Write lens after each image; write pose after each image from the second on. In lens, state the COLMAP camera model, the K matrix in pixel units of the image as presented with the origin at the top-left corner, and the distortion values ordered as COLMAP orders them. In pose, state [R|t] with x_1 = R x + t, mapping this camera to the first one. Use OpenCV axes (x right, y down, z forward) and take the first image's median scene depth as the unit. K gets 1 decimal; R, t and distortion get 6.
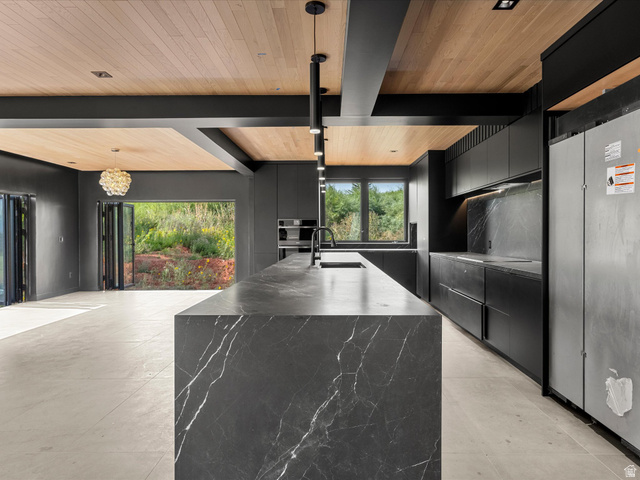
lens RADIAL K [[409.0, 0, 325.5], [0, 409.0, 238.1], [0, 0, 1]] dist [0.001571, 0.001583]
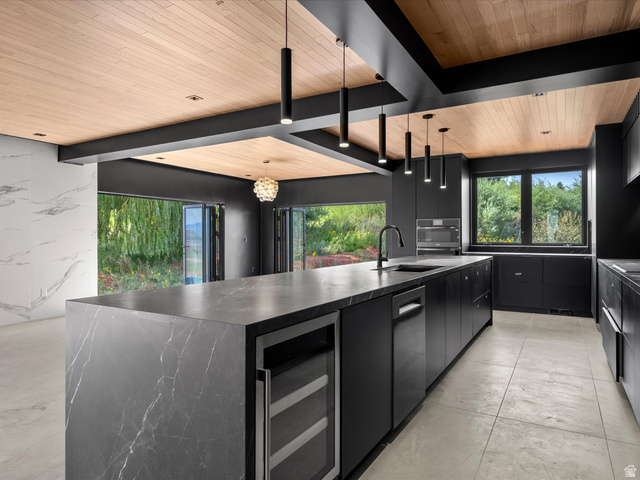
lens RADIAL K [[409.0, 0, 322.4], [0, 409.0, 239.3], [0, 0, 1]] dist [0.001571, 0.001583]
pose [[0.870762, 0.004837, -0.491681, 0.184561], [-0.006848, 0.999974, -0.002291, 0.003793], [0.491657, 0.005363, 0.870772, 0.081520]]
